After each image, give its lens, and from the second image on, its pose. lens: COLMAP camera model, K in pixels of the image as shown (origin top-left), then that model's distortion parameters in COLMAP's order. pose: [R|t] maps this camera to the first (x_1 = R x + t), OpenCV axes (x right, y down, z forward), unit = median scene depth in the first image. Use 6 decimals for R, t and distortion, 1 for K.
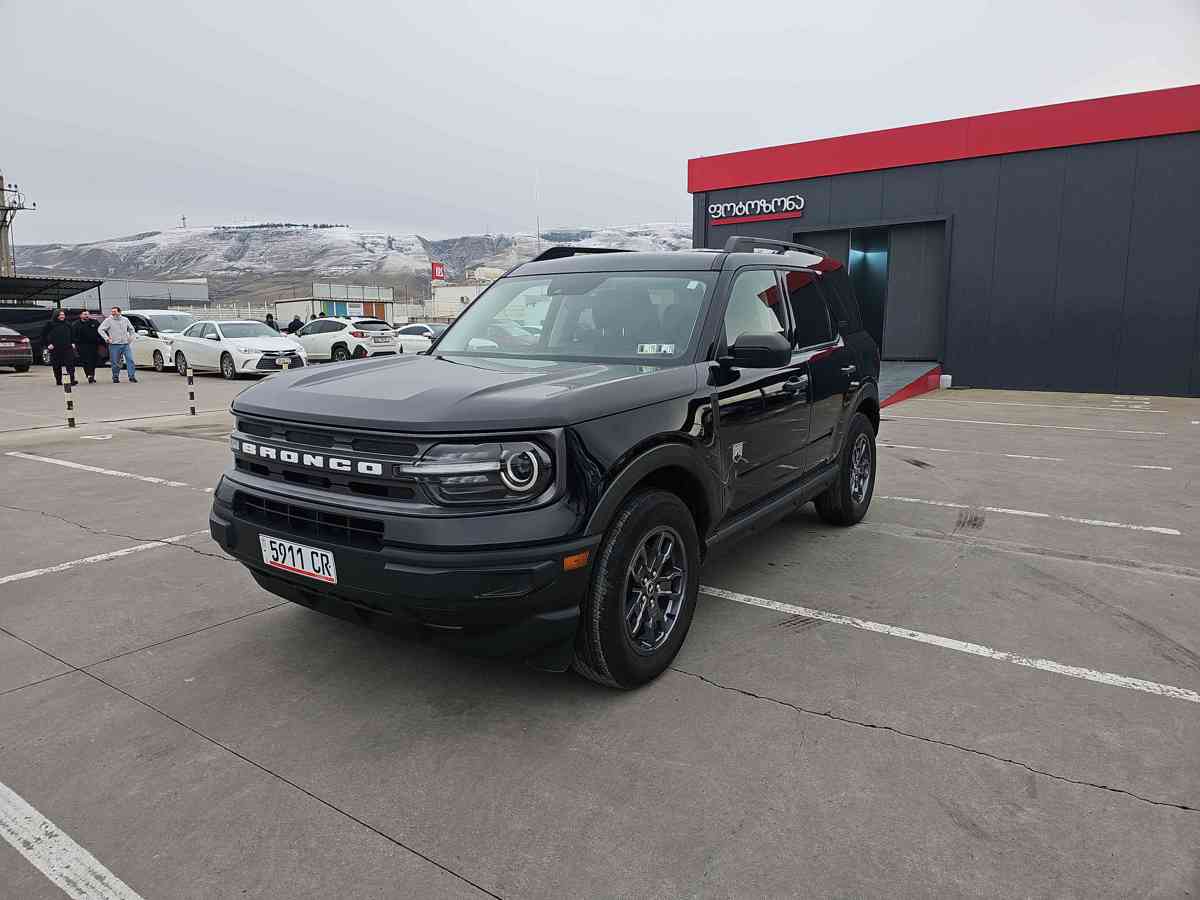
lens RADIAL K [[780.1, 0, 593.2], [0, 780.1, 434.1], [0, 0, 1]] dist [0.079799, -0.077179]
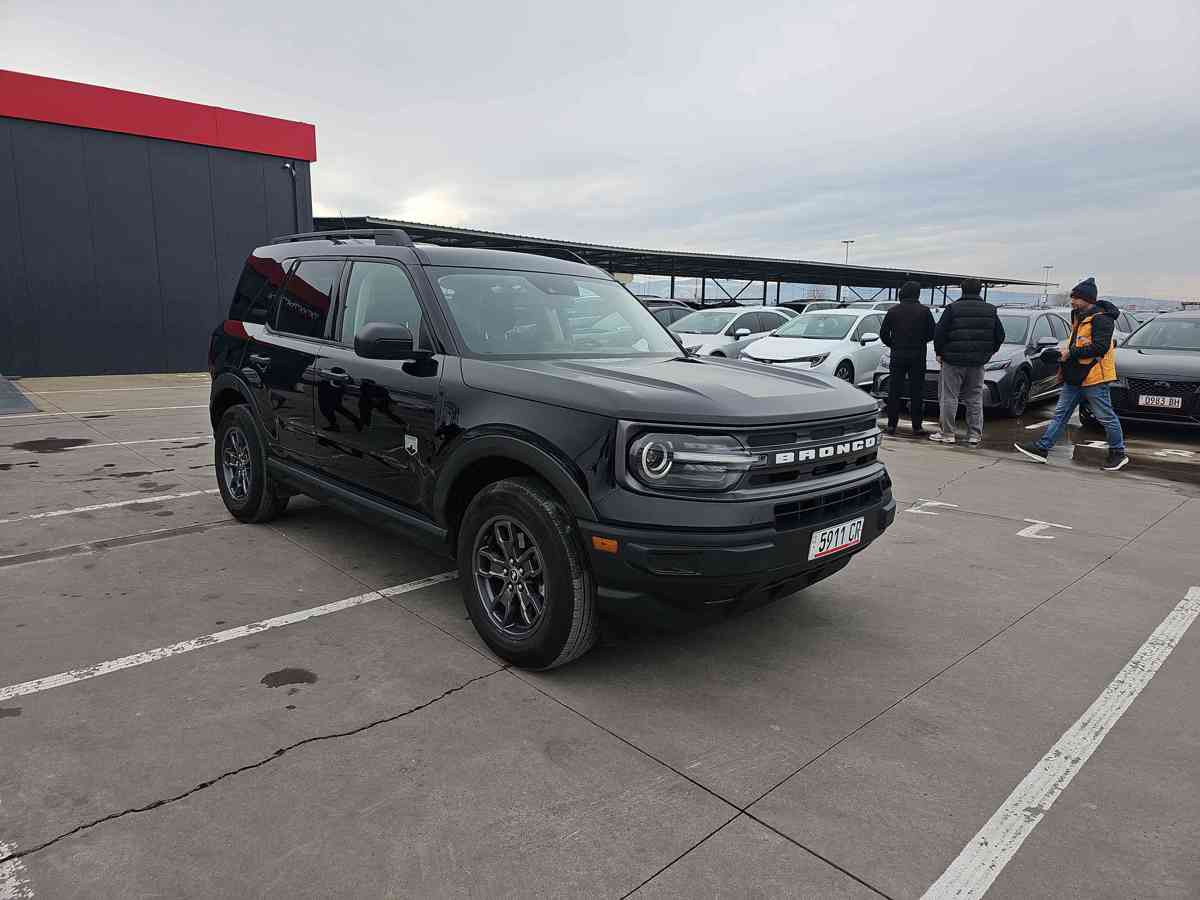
lens RADIAL K [[780.1, 0, 593.2], [0, 780.1, 434.1], [0, 0, 1]] dist [0.079799, -0.077179]
pose [[0.196674, -0.142907, 0.969998, -1.503477], [0.117062, 0.985667, 0.121480, -0.166807], [-0.973456, 0.089658, 0.210584, 1.077135]]
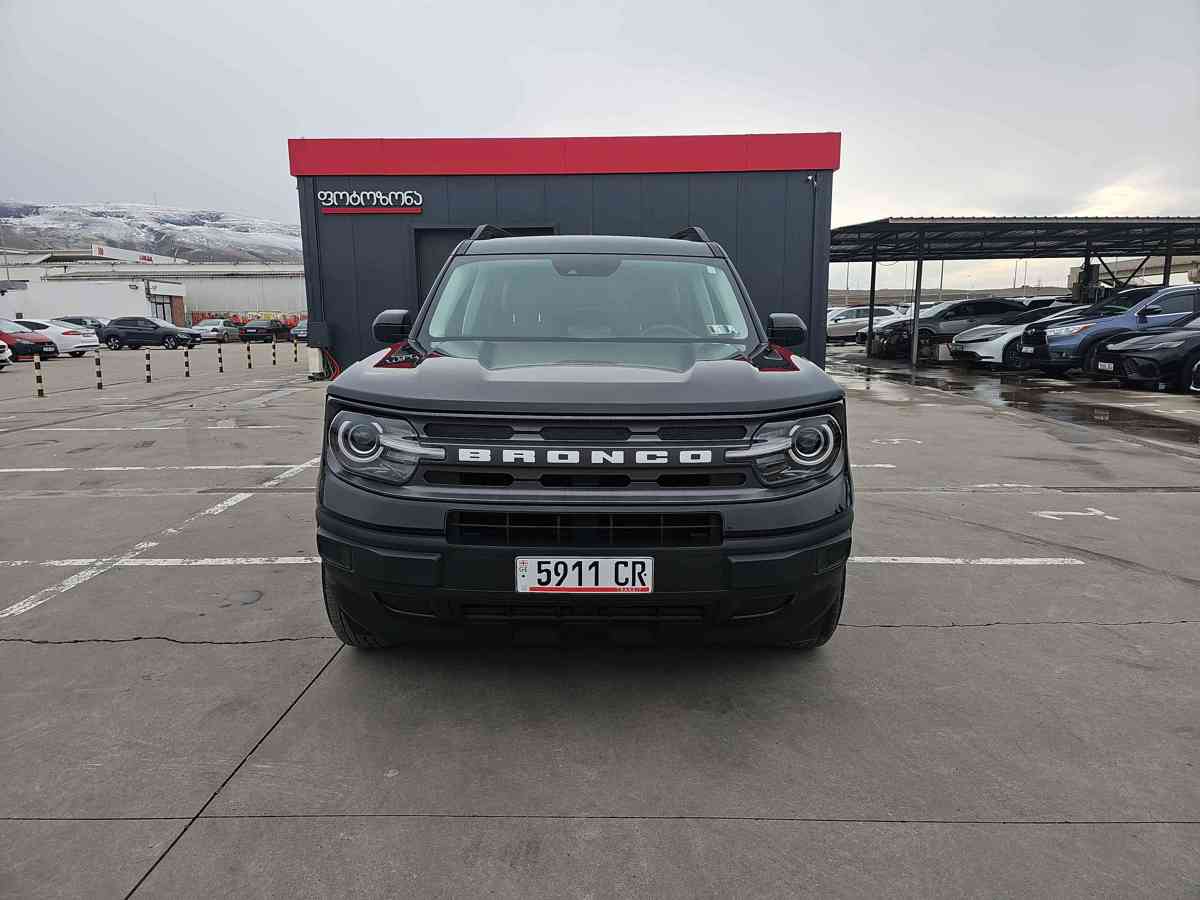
lens RADIAL K [[780.1, 0, 593.2], [0, 780.1, 434.1], [0, 0, 1]] dist [0.079799, -0.077179]
pose [[0.824512, -0.080525, 0.560085, -0.815782], [0.079854, 0.996475, 0.025711, -0.014019], [-0.560181, 0.023526, 0.828036, 0.293386]]
